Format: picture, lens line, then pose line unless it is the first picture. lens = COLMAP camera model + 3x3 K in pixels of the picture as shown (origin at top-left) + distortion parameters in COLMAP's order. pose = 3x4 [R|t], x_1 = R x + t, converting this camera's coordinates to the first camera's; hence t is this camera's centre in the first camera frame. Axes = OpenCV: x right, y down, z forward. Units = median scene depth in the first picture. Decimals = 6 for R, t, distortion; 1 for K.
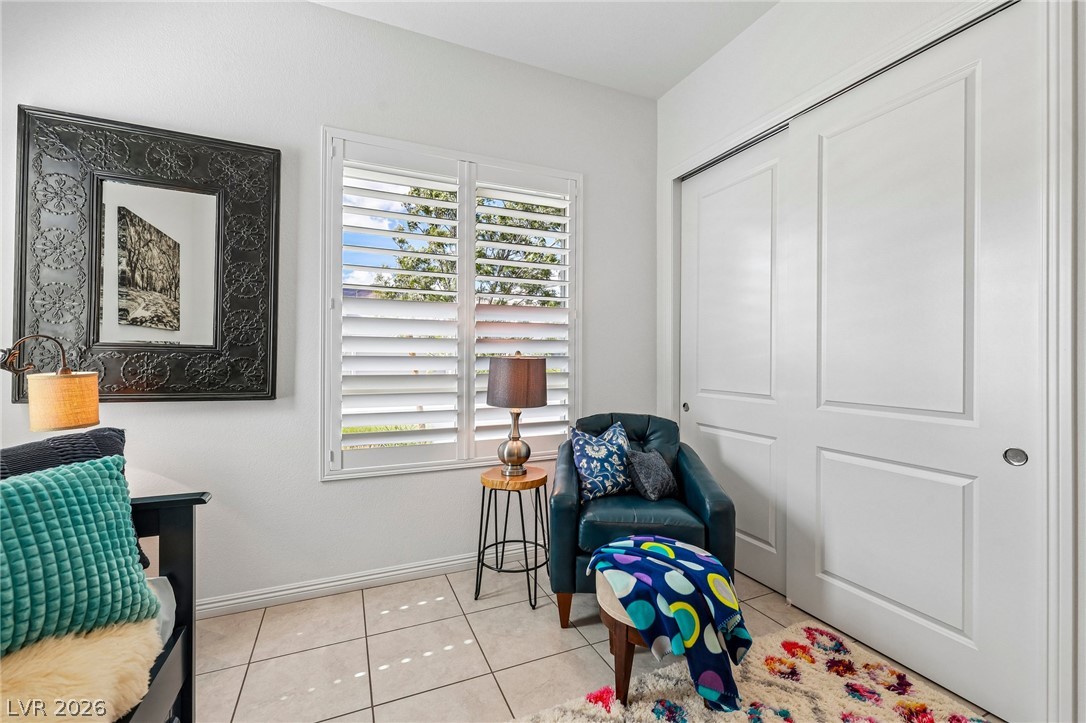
lens RADIAL K [[456.4, 0, 541.5], [0, 456.4, 352.7], [0, 0, 1]] dist [-0.001337, 0.000380]
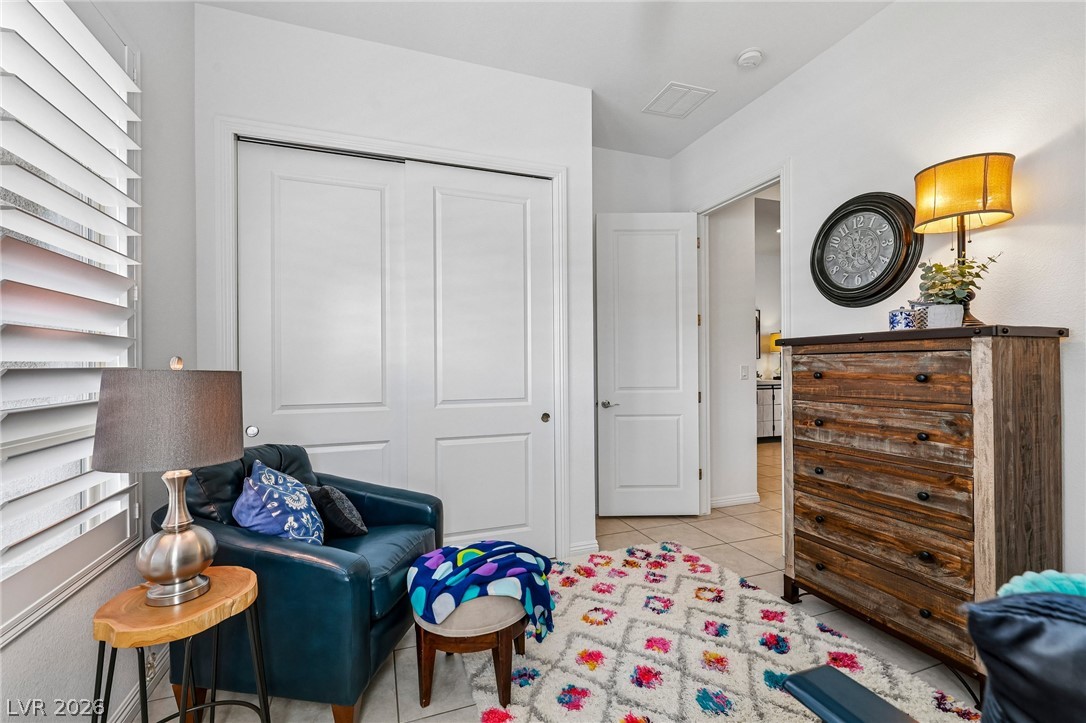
lens RADIAL K [[456.4, 0, 543.3], [0, 456.4, 362.6], [0, 0, 1]] dist [-0.001337, 0.000380]
pose [[0.068738, 0.003063, 0.997630, -0.562330], [-0.002594, 0.999992, -0.002891, 0.002238], [-0.997631, -0.002390, 0.068746, 0.570900]]
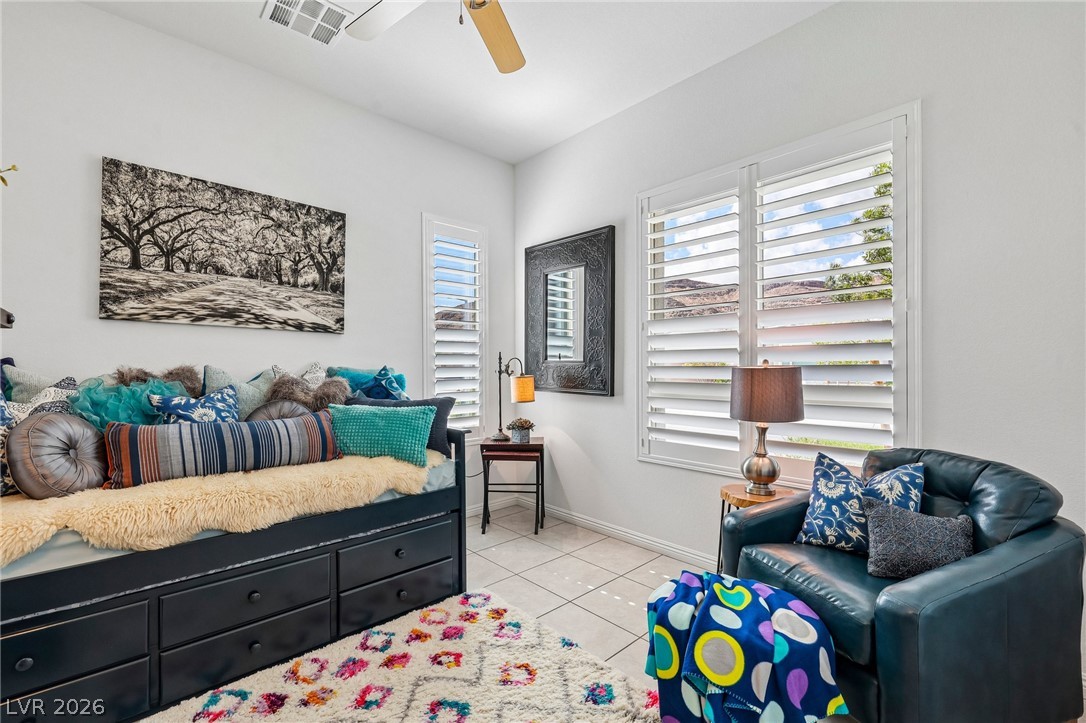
lens RADIAL K [[456.4, 0, 542.1], [0, 456.4, 370.0], [0, 0, 1]] dist [-0.001337, 0.000380]
pose [[0.328225, -0.000027, -0.944600, 0.695248], [0.006914, 0.999973, 0.002374, 0.012216], [0.944574, -0.007310, 0.328216, 0.296377]]
